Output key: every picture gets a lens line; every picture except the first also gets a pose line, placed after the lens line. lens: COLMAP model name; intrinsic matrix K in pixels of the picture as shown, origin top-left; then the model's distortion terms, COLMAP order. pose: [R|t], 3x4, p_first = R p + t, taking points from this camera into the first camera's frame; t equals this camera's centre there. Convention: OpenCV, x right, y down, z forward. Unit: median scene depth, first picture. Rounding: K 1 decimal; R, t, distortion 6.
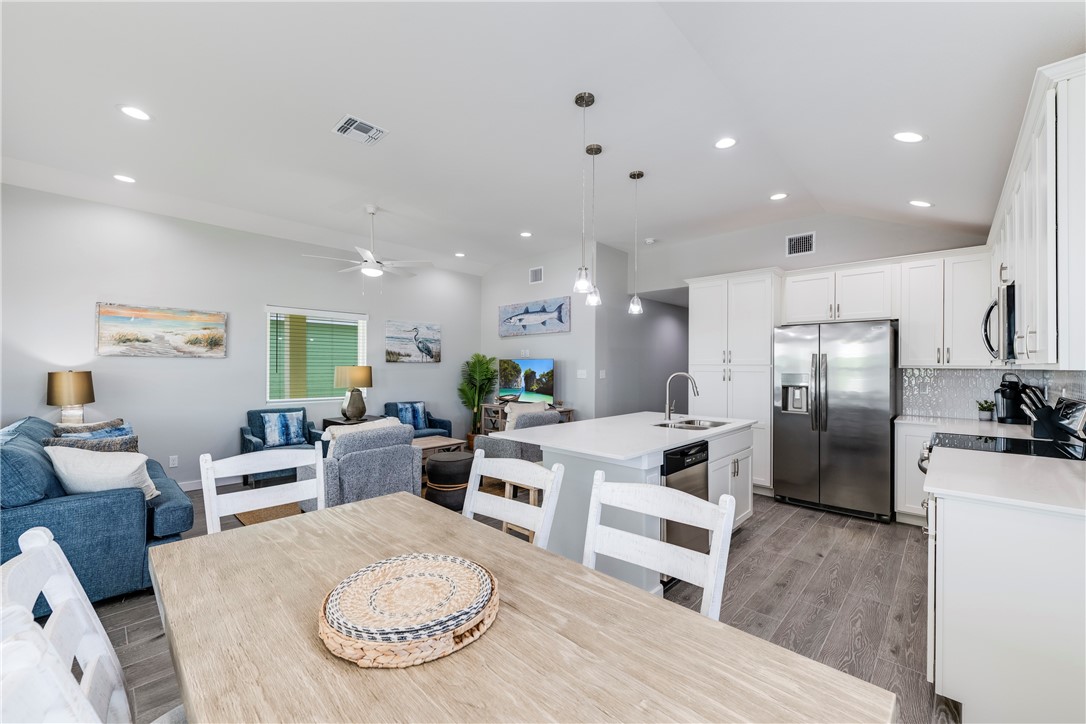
lens RADIAL K [[429.0, 0, 543.3], [0, 429.0, 365.8], [0, 0, 1]] dist [0.000953, -0.000676]
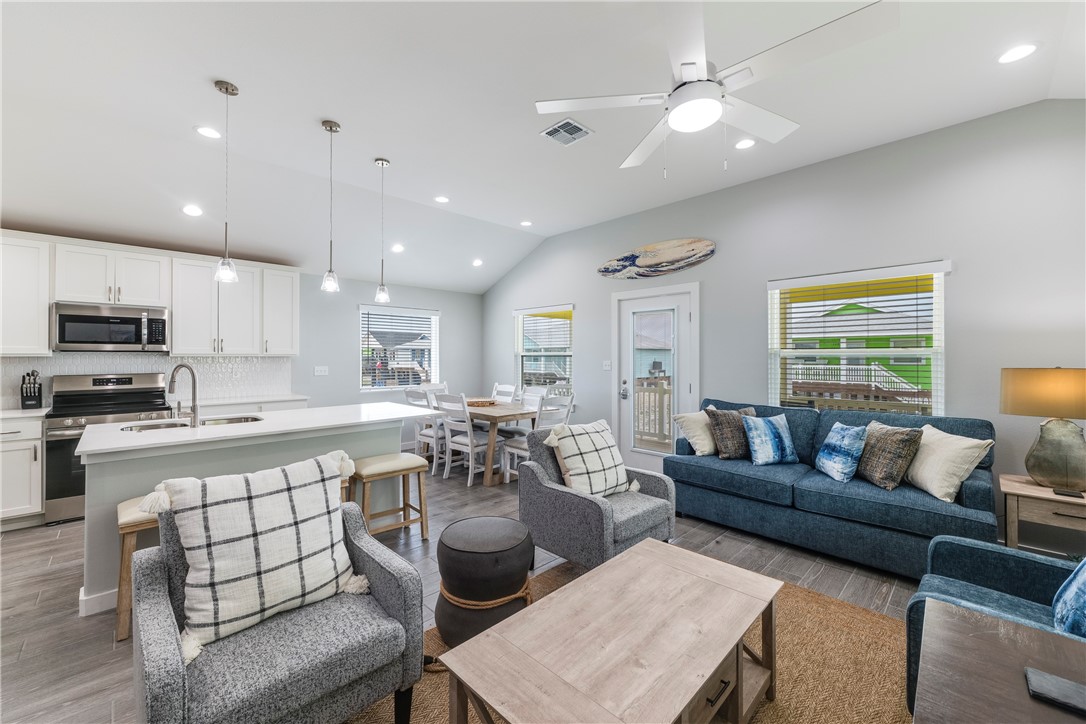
lens RADIAL K [[429.0, 0, 539.9], [0, 429.0, 358.0], [0, 0, 1]] dist [0.000953, -0.000676]
pose [[-0.999210, -0.006034, 0.039276, -0.213594], [-0.005882, 0.999975, 0.003989, -0.000161], [-0.039299, 0.003754, -0.999220, 1.074679]]
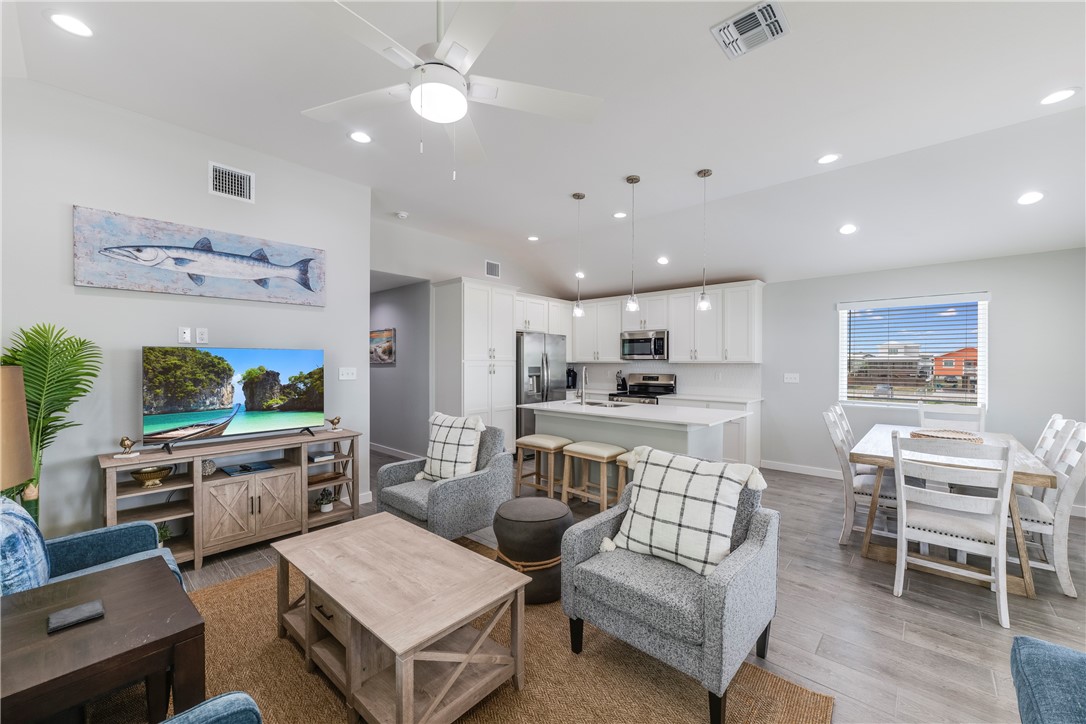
lens RADIAL K [[429.0, 0, 545.9], [0, 429.0, 363.2], [0, 0, 1]] dist [0.000953, -0.000676]
pose [[-0.029587, -0.008189, 0.999529, -0.593550], [-0.003281, 0.999962, 0.008095, -0.003222], [-0.999557, -0.003040, -0.029613, 0.711377]]
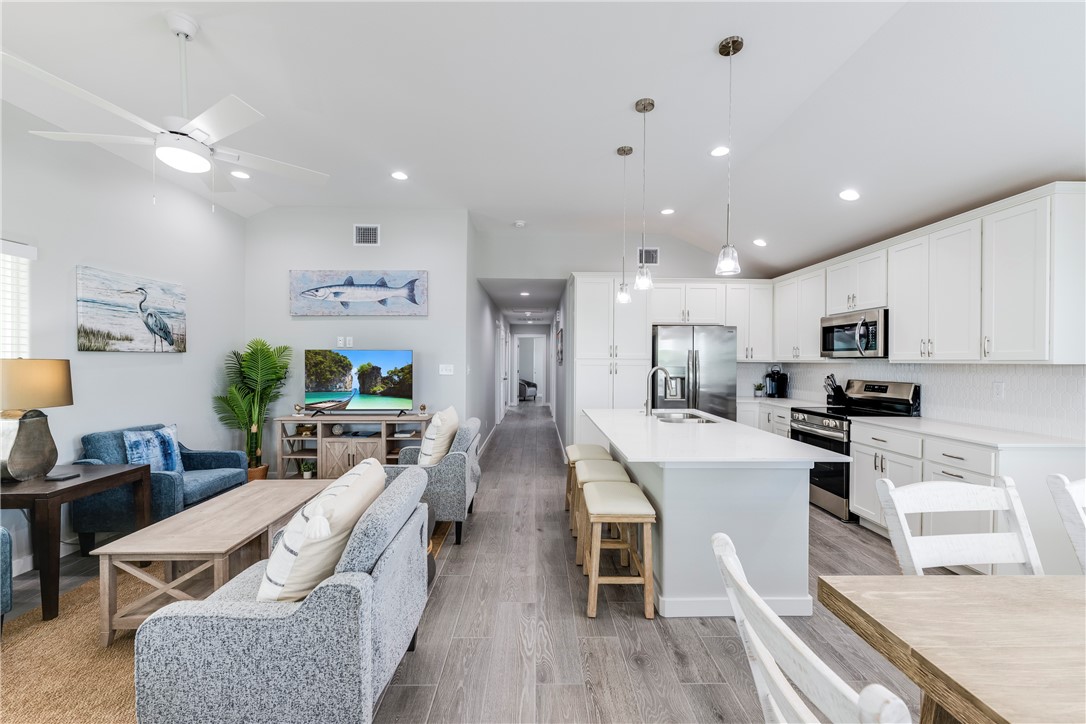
lens RADIAL K [[427.7, 0, 543.9], [0, 427.7, 365.6], [0, 0, 1]] dist [0.002022, -0.001068]
pose [[0.711299, -0.008888, 0.702834, -0.348284], [-0.002582, 0.999880, 0.015258, -0.000823], [-0.702885, -0.012668, 0.711191, 0.296961]]
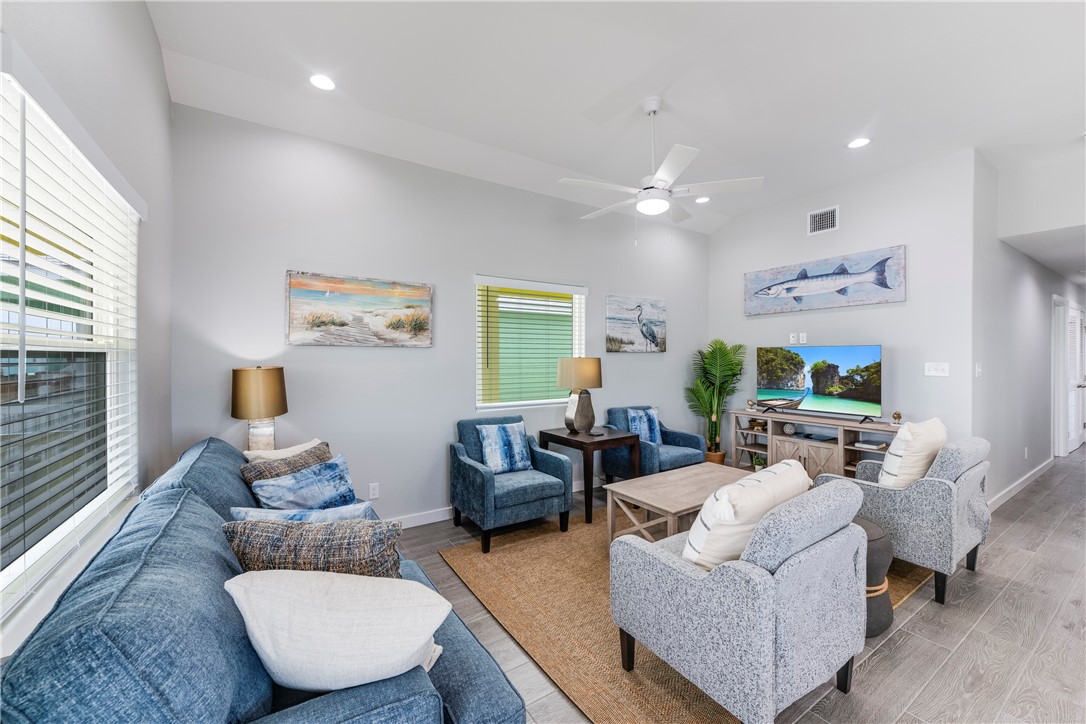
lens RADIAL K [[429.0, 0, 544.5], [0, 429.0, 358.1], [0, 0, 1]] dist [0.000953, -0.000676]
pose [[0.974057, -0.004639, -0.226256, -0.318721], [0.005166, 0.999985, 0.001737, -0.000443], [0.226245, -0.002861, 0.974066, 0.276243]]
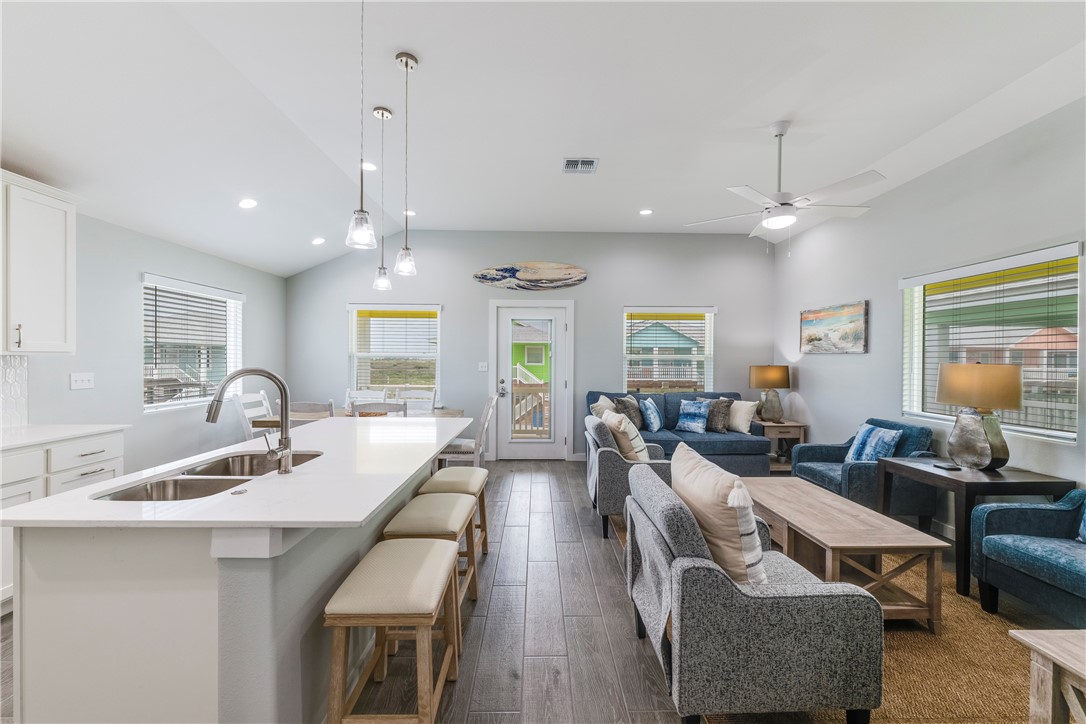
lens RADIAL K [[429.0, 0, 543.6], [0, 429.0, 360.7], [0, 0, 1]] dist [0.000953, -0.000676]
pose [[-0.713290, -0.006231, -0.700841, 0.259223], [-0.010204, 0.999947, 0.001495, 0.001952], [0.700794, 0.008218, -0.713316, 0.946184]]
